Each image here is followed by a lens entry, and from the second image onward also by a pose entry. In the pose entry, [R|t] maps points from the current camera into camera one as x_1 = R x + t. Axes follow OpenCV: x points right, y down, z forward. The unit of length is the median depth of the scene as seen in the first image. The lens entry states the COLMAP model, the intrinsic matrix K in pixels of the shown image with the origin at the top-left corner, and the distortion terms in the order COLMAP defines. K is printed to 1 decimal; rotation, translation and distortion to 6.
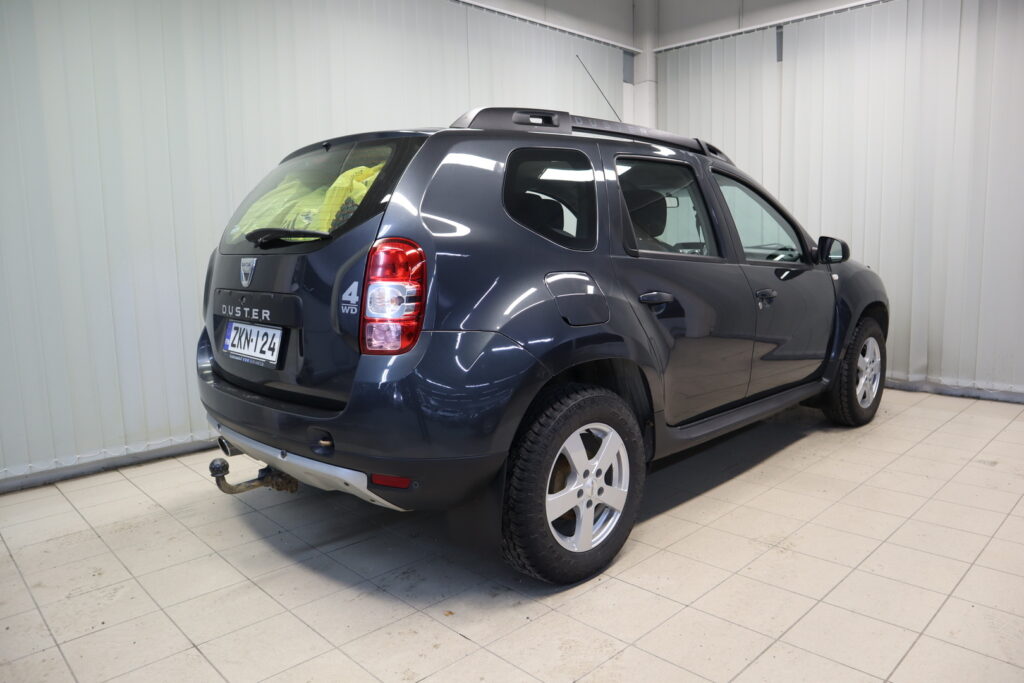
lens RADIAL K [[705.6, 0, 514.7], [0, 705.6, 338.2], [0, 0, 1]] dist [-0.112002, 0.014134]
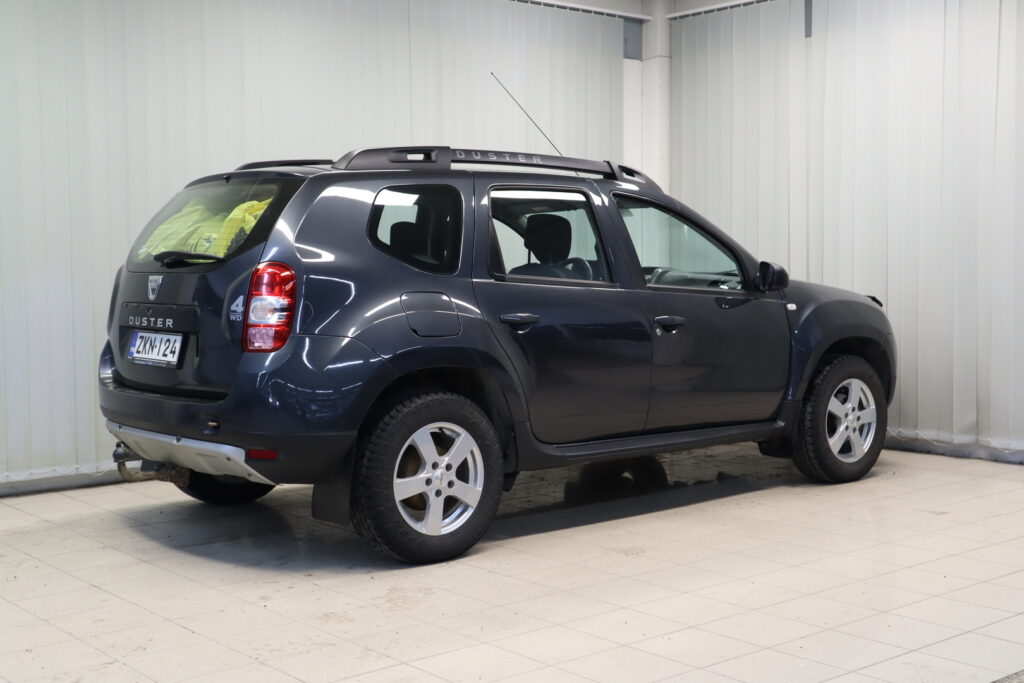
lens RADIAL K [[1291.0, 0, 515.4], [0, 1291.0, 337.7], [0, 0, 1]] dist [0.003749, 0.000000]
pose [[0.997384, 0.018324, -0.069925, 0.363518], [-0.023556, 0.996925, -0.074742, 0.133206], [0.068340, 0.076193, 0.994748, -1.082505]]
